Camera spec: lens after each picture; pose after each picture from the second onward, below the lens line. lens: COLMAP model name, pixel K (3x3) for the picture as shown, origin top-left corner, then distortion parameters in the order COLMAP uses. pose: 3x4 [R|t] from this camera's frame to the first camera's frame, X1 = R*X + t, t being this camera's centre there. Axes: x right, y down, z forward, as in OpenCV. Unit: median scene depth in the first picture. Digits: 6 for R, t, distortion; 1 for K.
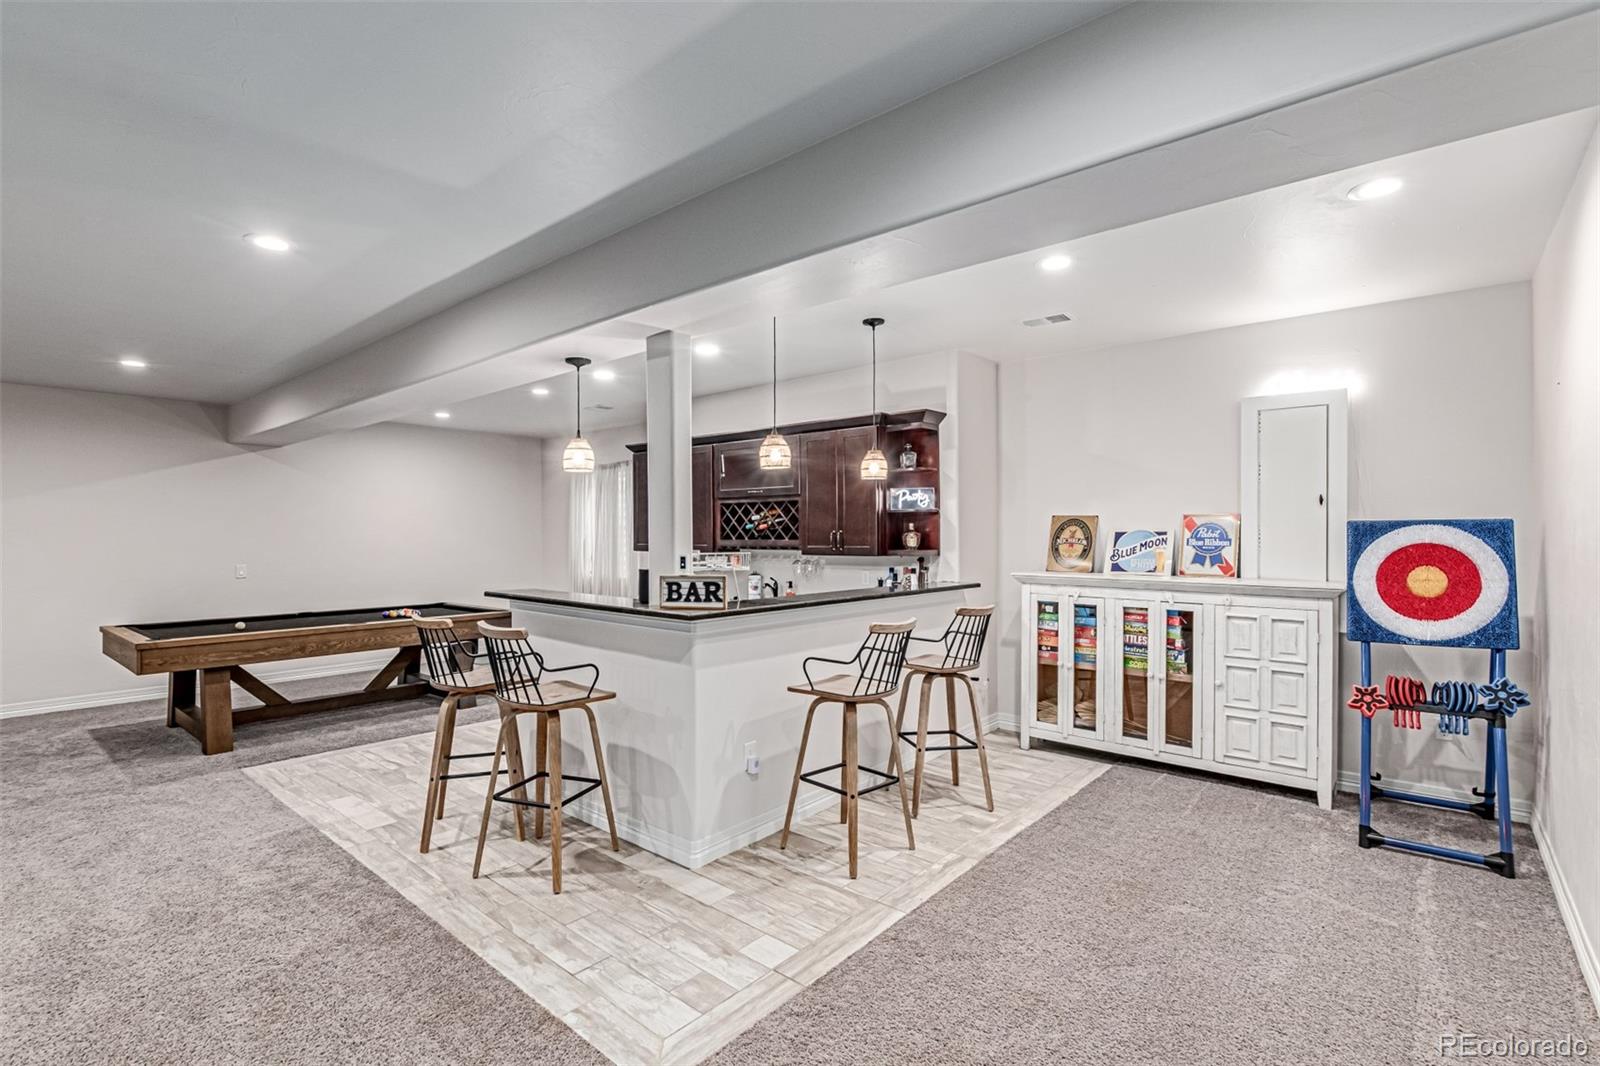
lens RADIAL K [[739.1, 0, 800.0], [0, 739.1, 533.0], [0, 0, 1]] dist [-0.000366, -0.000011]
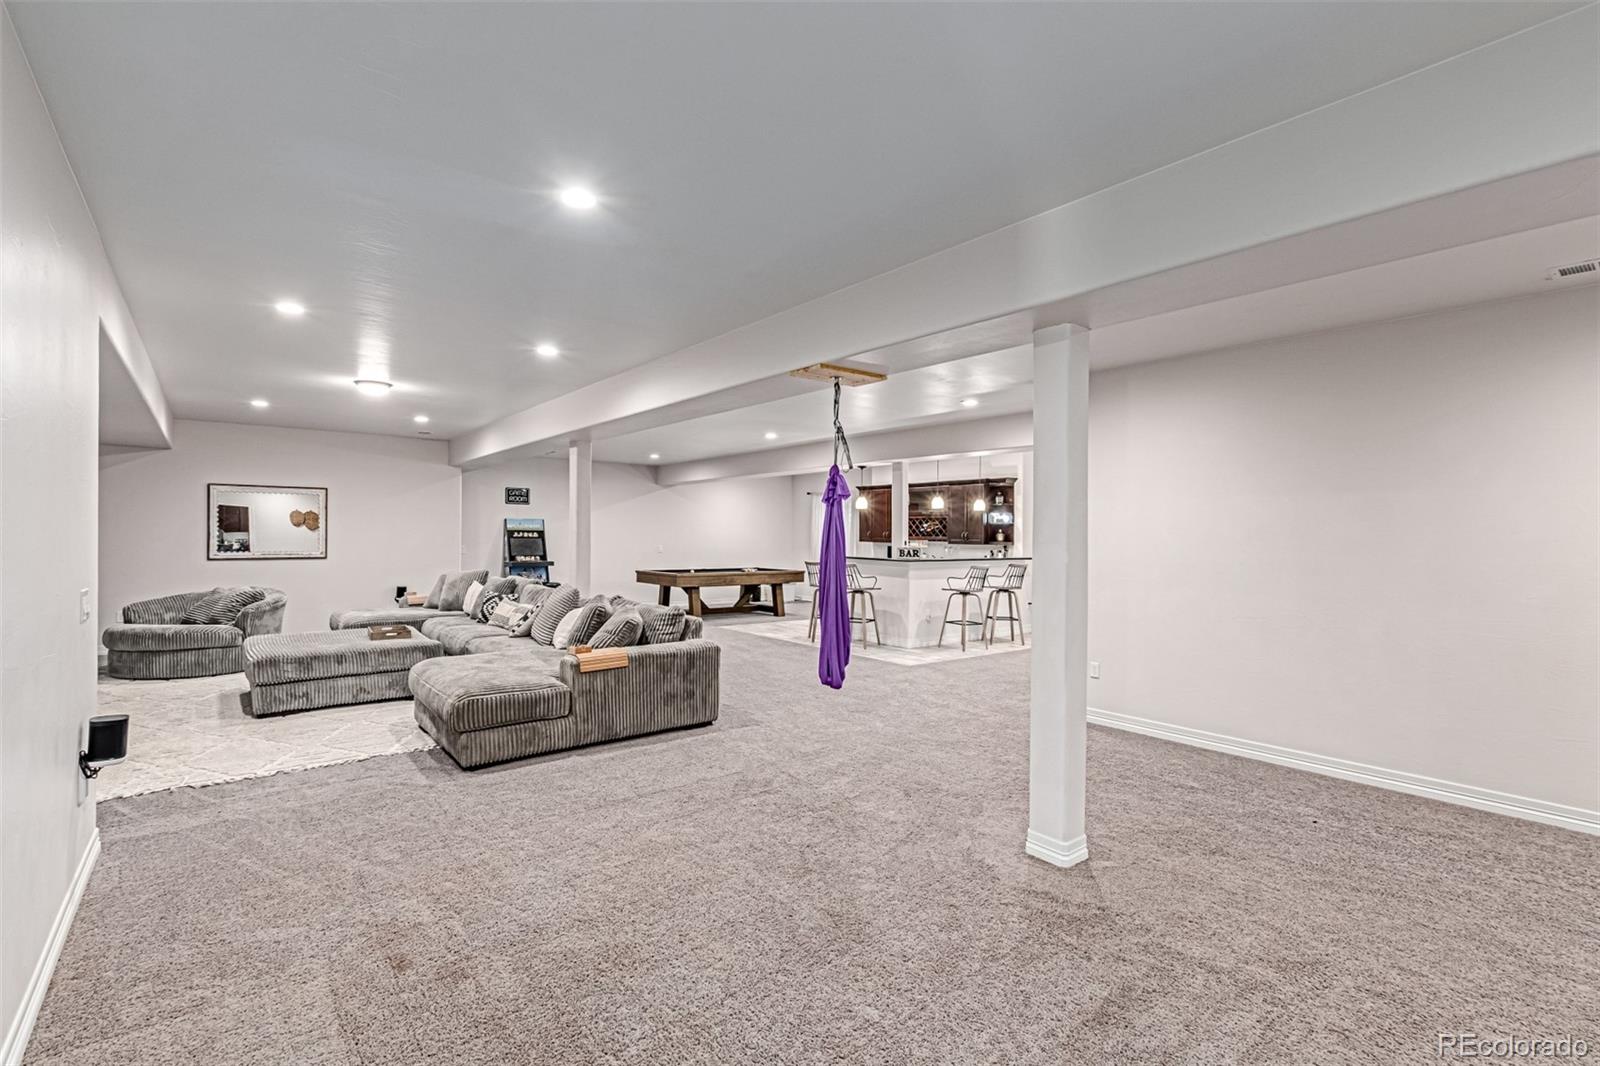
lens RADIAL K [[739.1, 0, 800.0], [0, 739.1, 533.0], [0, 0, 1]] dist [-0.000366, -0.000011]
pose [[0.979986, 0.010167, -0.198807, 0.007863], [-0.010142, 0.999948, 0.001143, 0.000803], [0.198809, 0.000896, 0.980038, -1.241121]]
